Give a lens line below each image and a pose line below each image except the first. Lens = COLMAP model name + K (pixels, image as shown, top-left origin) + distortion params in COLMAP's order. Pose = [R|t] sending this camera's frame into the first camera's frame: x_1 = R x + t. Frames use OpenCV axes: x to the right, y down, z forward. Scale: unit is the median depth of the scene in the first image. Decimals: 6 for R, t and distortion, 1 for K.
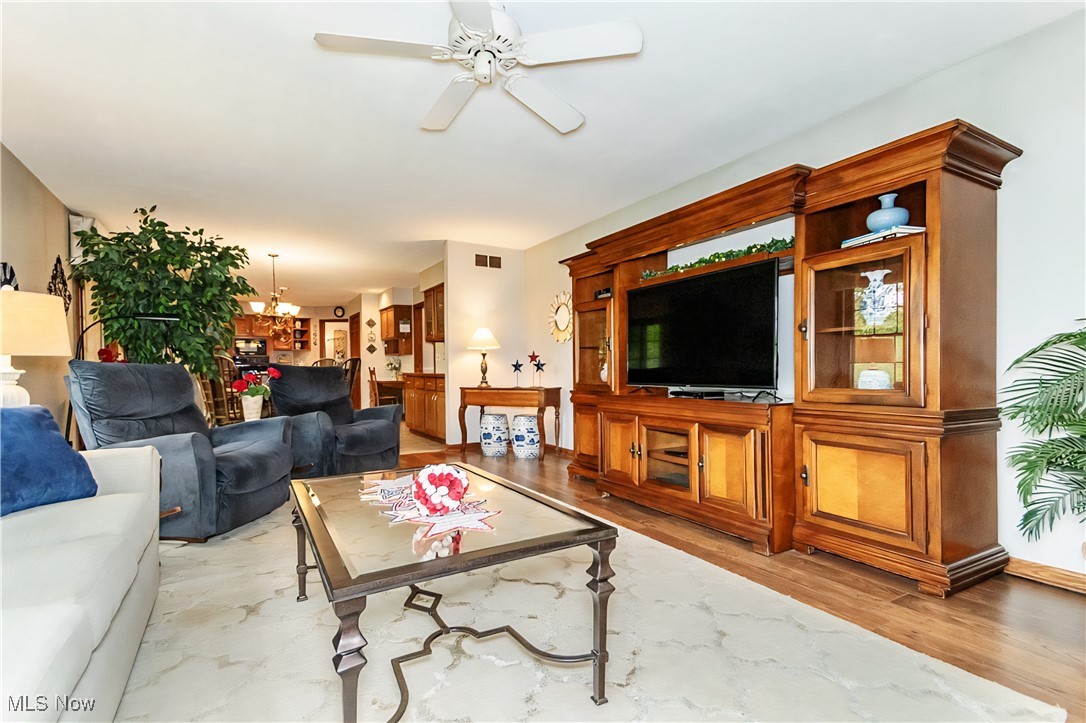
lens RADIAL K [[503.6, 0, 541.0], [0, 503.6, 373.0], [0, 0, 1]] dist [0.048242, -0.002558]
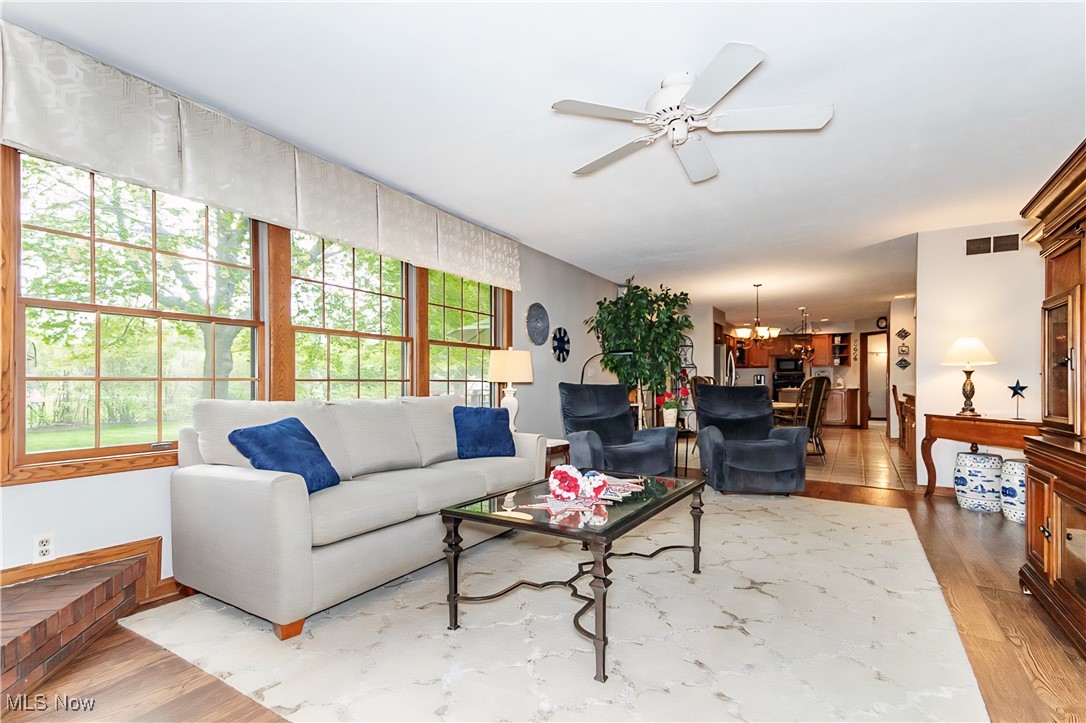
lens RADIAL K [[503.6, 0, 540.6], [0, 503.6, 377.4], [0, 0, 1]] dist [0.048242, -0.002558]
pose [[0.465169, -0.001229, -0.885221, 0.236124], [-0.014848, 0.999848, -0.009190, -0.011053], [0.885098, 0.017419, 0.465079, 0.065807]]
